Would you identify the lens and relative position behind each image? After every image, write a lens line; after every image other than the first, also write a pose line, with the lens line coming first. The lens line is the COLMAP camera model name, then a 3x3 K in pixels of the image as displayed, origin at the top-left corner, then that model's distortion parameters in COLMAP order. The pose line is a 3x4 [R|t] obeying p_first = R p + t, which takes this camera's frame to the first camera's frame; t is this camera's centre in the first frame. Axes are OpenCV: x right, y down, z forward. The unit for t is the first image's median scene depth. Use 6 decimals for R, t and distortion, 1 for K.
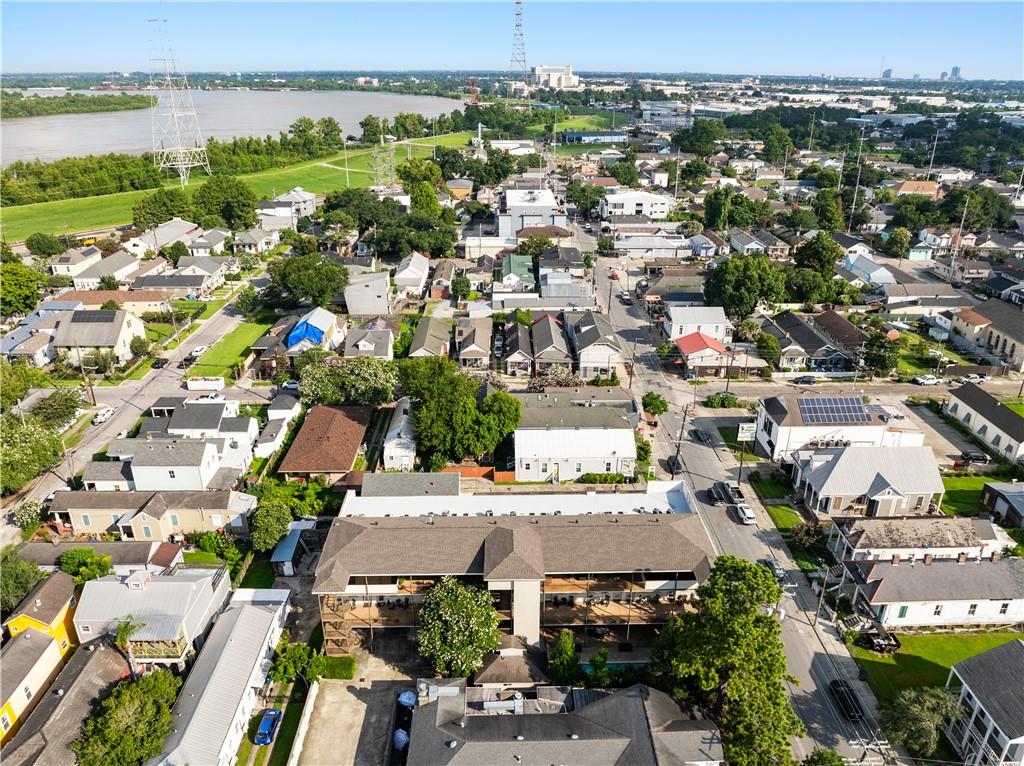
lens RADIAL K [[725.5, 0, 510.3], [0, 725.5, 382.7], [0, 0, 1]] dist [-0.037340, 0.005468]
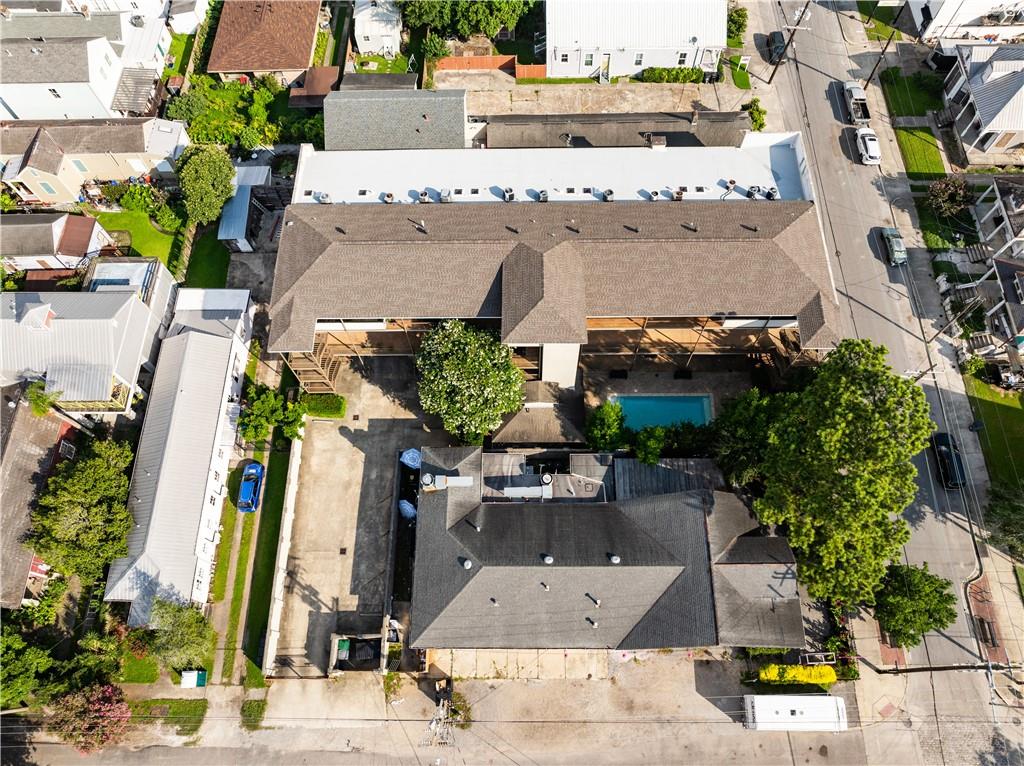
lens RADIAL K [[725.5, 0, 514.1], [0, 725.5, 382.7], [0, 0, 1]] dist [-0.037340, 0.005468]
pose [[0.999681, 0.009991, -0.023204, -0.006556], [0.008135, 0.742256, 0.670067, -0.153068], [0.023918, -0.670042, 0.741938, 0.383912]]
